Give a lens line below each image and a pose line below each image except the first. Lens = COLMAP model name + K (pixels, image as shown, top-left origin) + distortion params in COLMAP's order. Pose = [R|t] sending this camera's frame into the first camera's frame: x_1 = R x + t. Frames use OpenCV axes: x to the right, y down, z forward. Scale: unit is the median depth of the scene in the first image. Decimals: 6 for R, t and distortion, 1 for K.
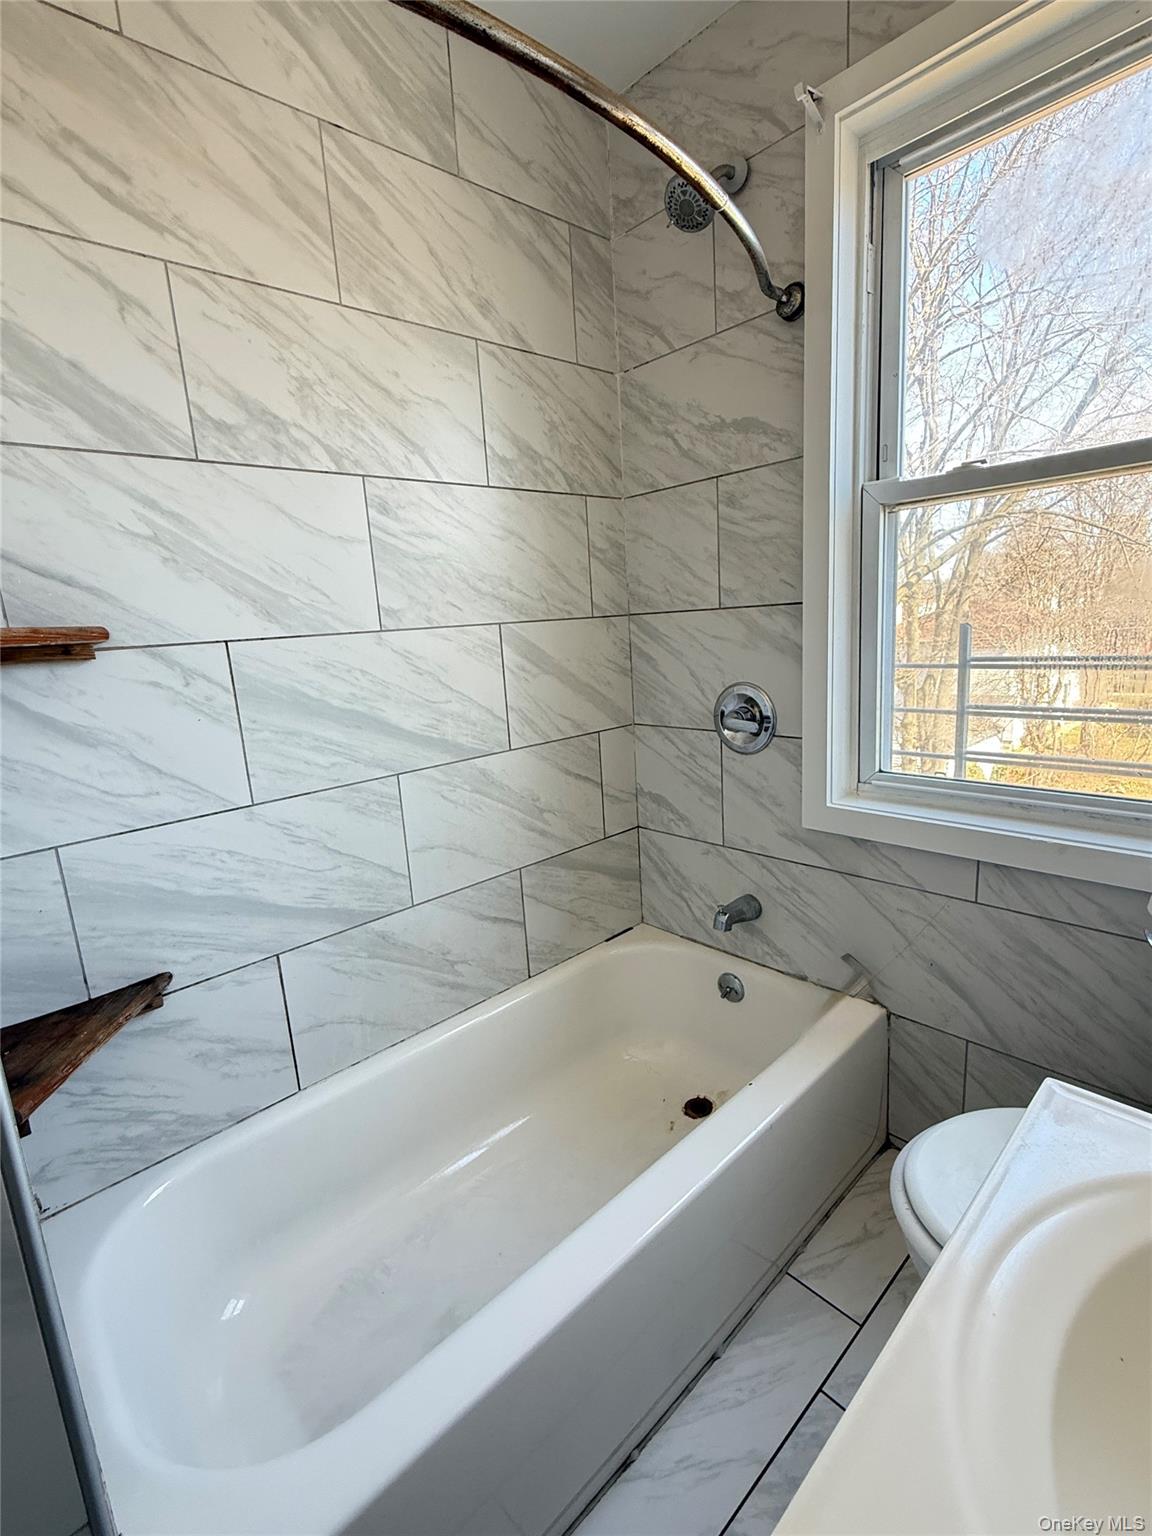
lens RADIAL K [[709.7, 0, 576.6], [0, 709.7, 765.2], [0, 0, 1]] dist [-0.001065, 0.000762]
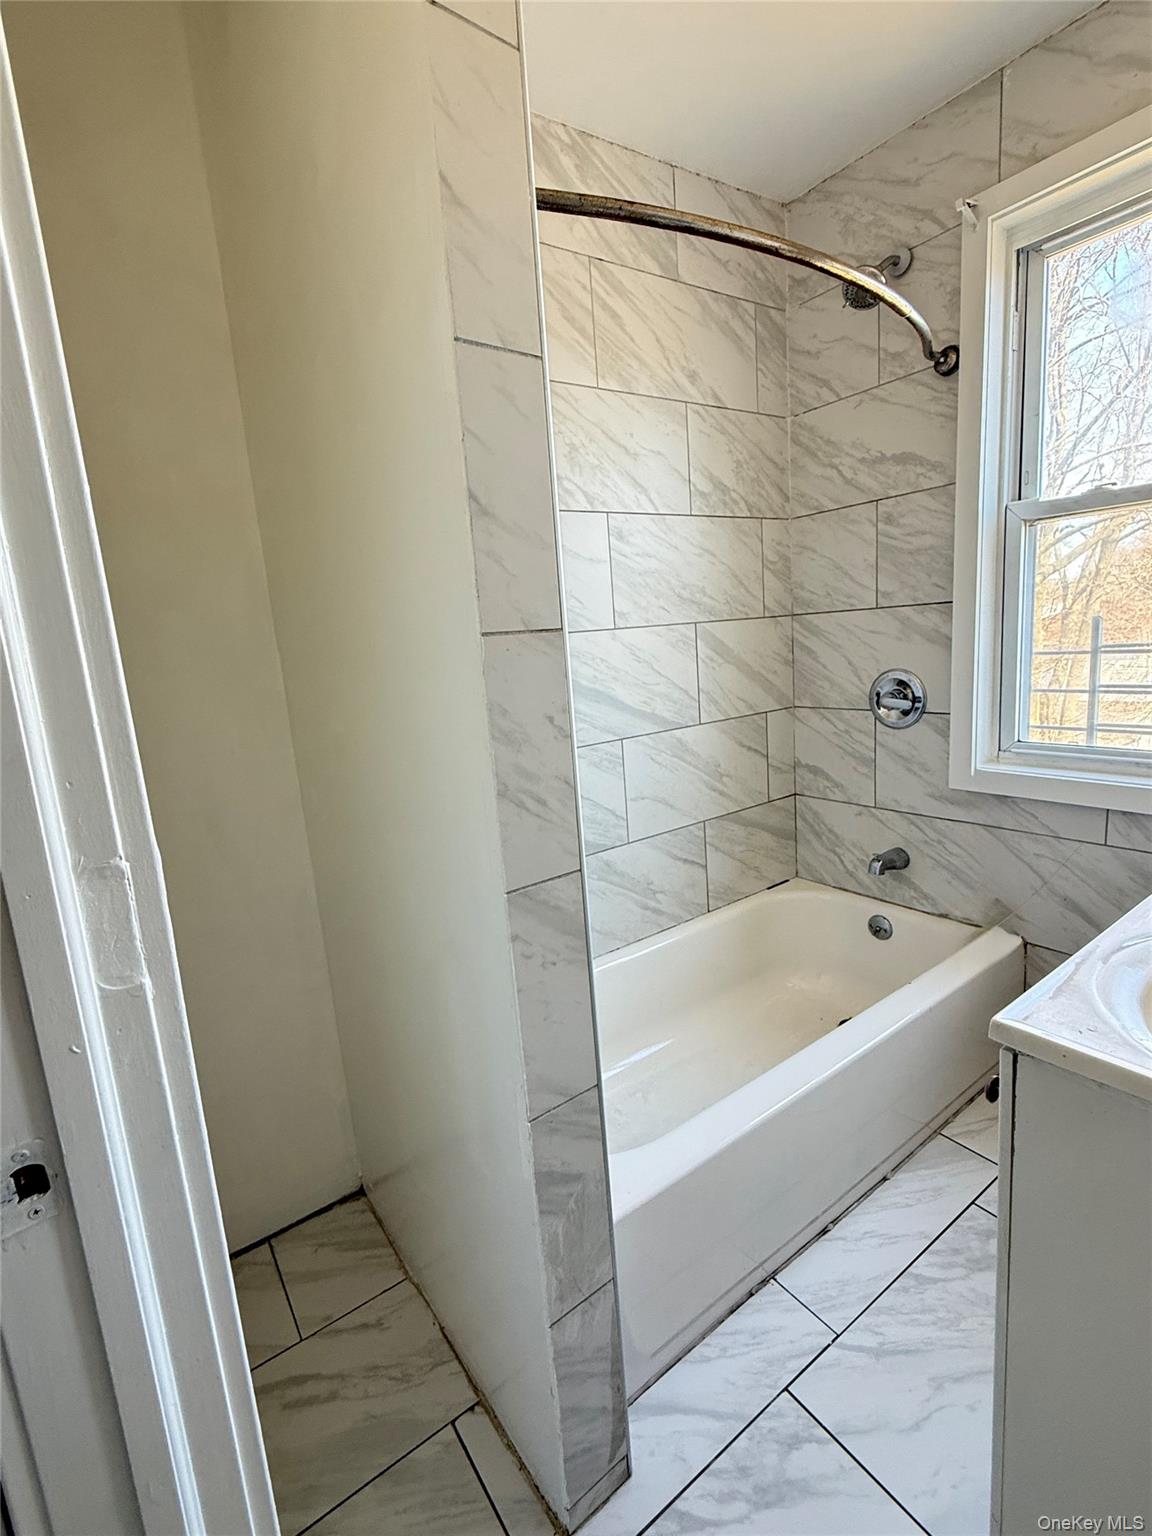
lens RADIAL K [[709.7, 0, 576.6], [0, 709.7, 765.2], [0, 0, 1]] dist [-0.001065, 0.000762]
pose [[0.991544, 0.011347, -0.129276, -0.150295], [-0.012694, 0.999873, -0.009597, 0.067070], [0.129150, 0.011156, 0.991562, -0.270402]]
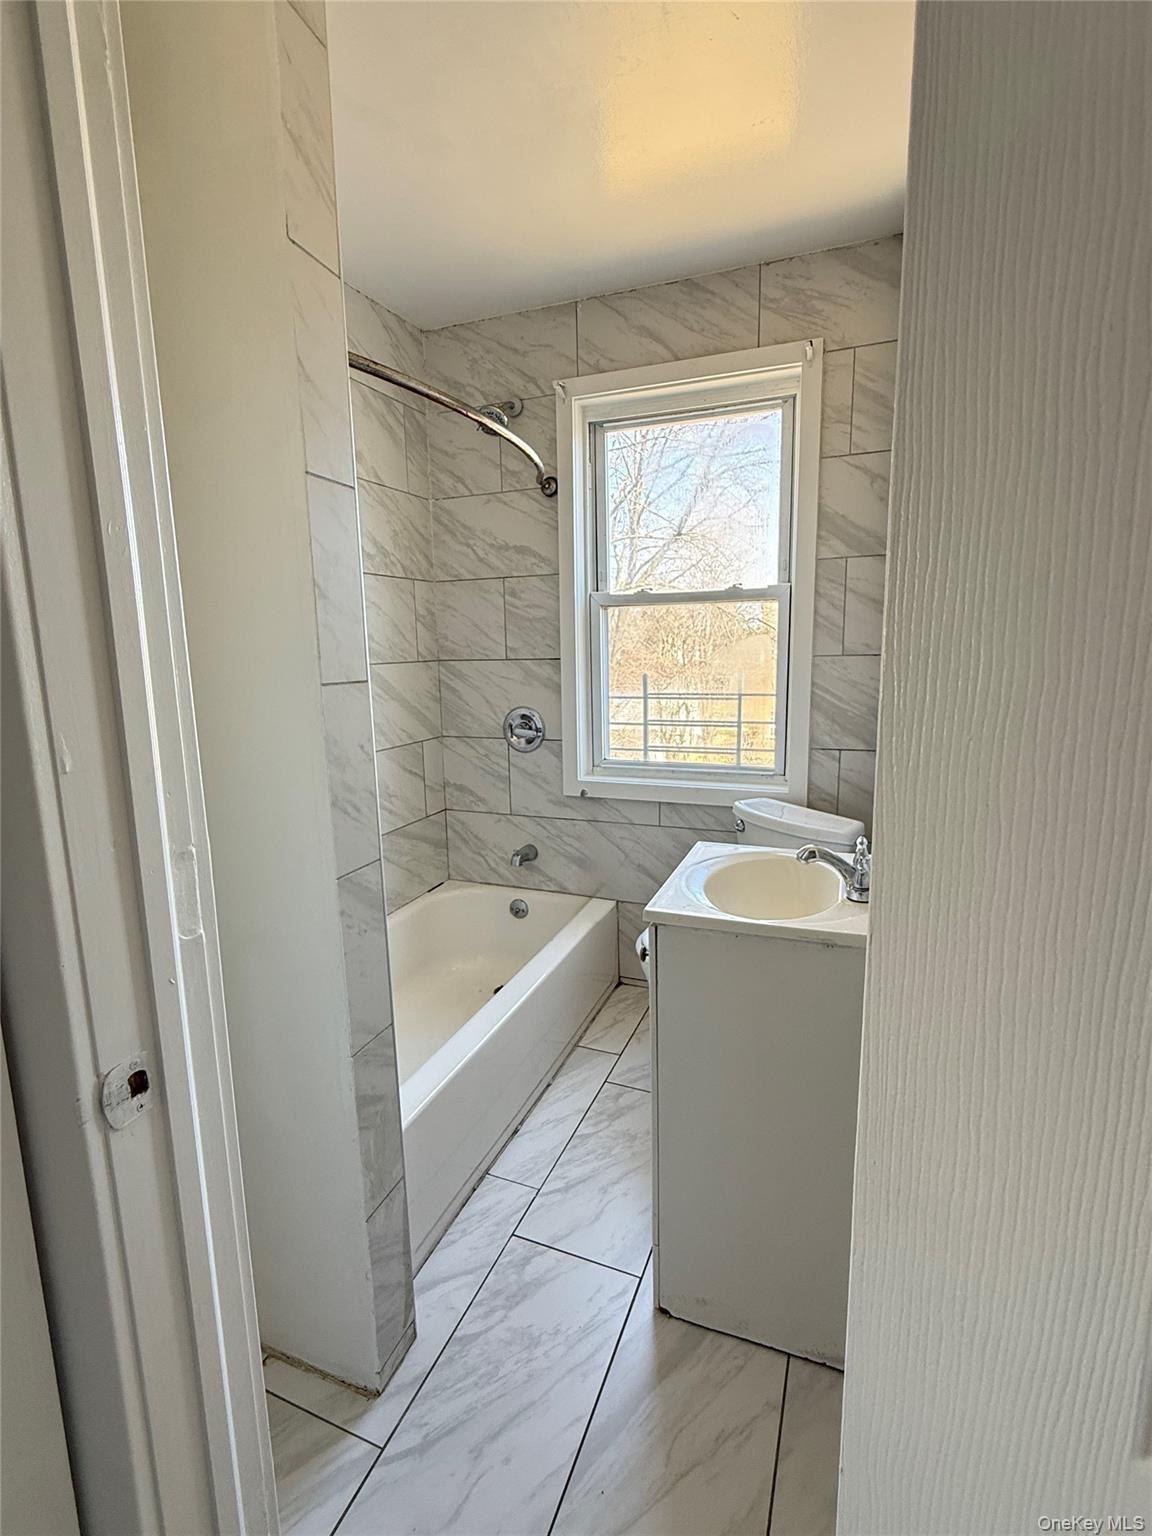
lens RADIAL K [[709.7, 0, 576.6], [0, 709.7, 765.2], [0, 0, 1]] dist [-0.001065, 0.000762]
pose [[0.904040, -0.026604, 0.426619, -0.340349], [0.048651, 0.997980, -0.040860, 0.085246], [-0.424671, 0.057694, 0.903508, -0.477262]]
